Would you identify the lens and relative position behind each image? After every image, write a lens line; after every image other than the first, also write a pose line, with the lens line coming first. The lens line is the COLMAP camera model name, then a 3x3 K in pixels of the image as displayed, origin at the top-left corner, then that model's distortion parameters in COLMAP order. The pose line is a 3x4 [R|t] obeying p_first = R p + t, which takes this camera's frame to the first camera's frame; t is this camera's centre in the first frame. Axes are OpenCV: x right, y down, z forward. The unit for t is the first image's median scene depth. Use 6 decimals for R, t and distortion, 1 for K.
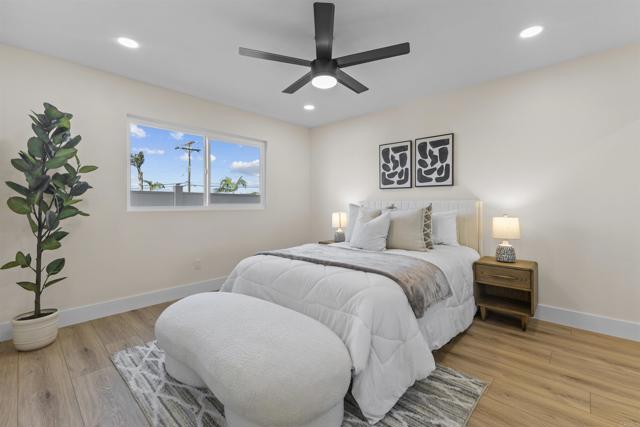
lens RADIAL K [[277.7, 0, 324.4], [0, 277.7, 203.5], [0, 0, 1]] dist [0.004114, 0.000062]
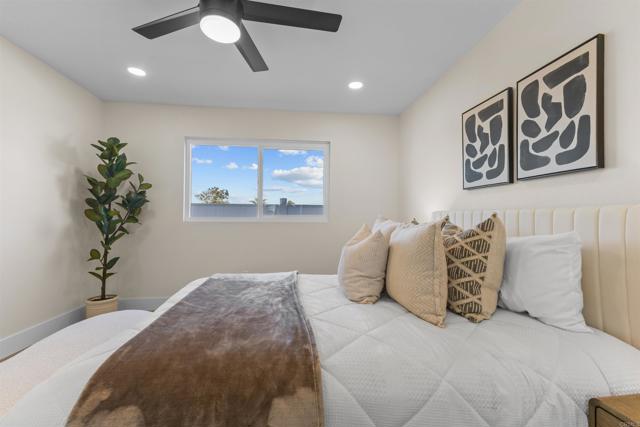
lens RADIAL K [[274.9, 0, 320.0], [0, 274.9, 213.5], [0, 0, 1]] dist [-0.001863, -0.000429]
pose [[0.762236, -0.003650, -0.647288, 0.386014], [-0.003453, 0.999947, -0.009704, 0.003892], [0.647290, 0.009632, 0.762183, 0.427590]]
